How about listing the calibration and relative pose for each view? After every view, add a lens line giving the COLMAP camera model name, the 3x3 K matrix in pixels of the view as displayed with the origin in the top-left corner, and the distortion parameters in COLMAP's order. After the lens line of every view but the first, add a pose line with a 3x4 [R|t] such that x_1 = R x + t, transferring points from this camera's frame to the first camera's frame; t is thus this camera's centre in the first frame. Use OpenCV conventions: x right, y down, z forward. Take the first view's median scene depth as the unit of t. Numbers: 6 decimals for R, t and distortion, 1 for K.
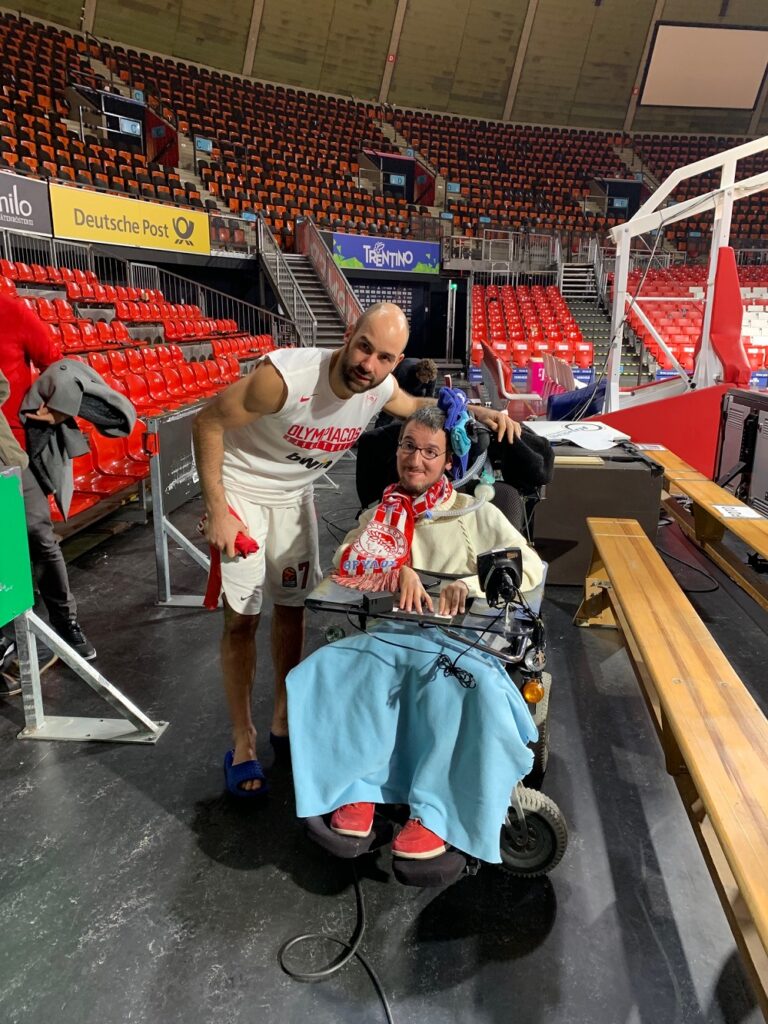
lens RADIAL K [[808.0, 0, 382.8], [0, 808.0, 513.9], [0, 0, 1]] dist [0.017626, 0.004755]
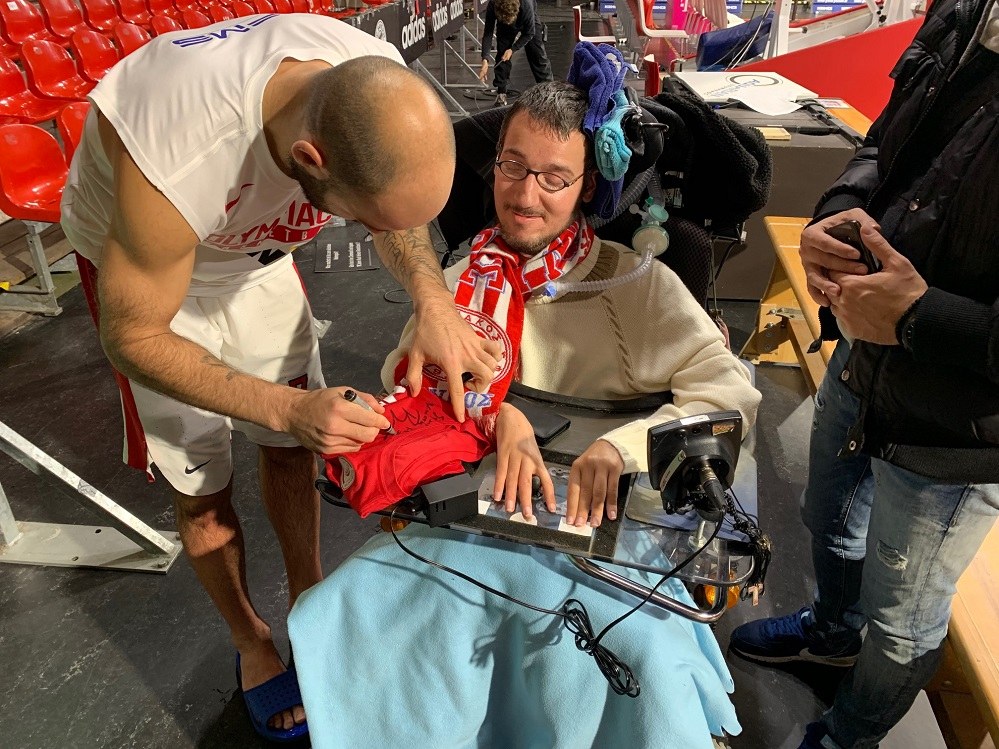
lens RADIAL K [[788.3, 0, 502.5], [0, 788.3, 371.1], [0, 0, 1]] dist [0.017626, 0.004755]
pose [[0.999970, -0.002604, -0.007268, 0.027437], [0.004402, 0.965688, 0.259667, -0.086906], [0.006342, -0.259691, 0.965671, 0.461096]]
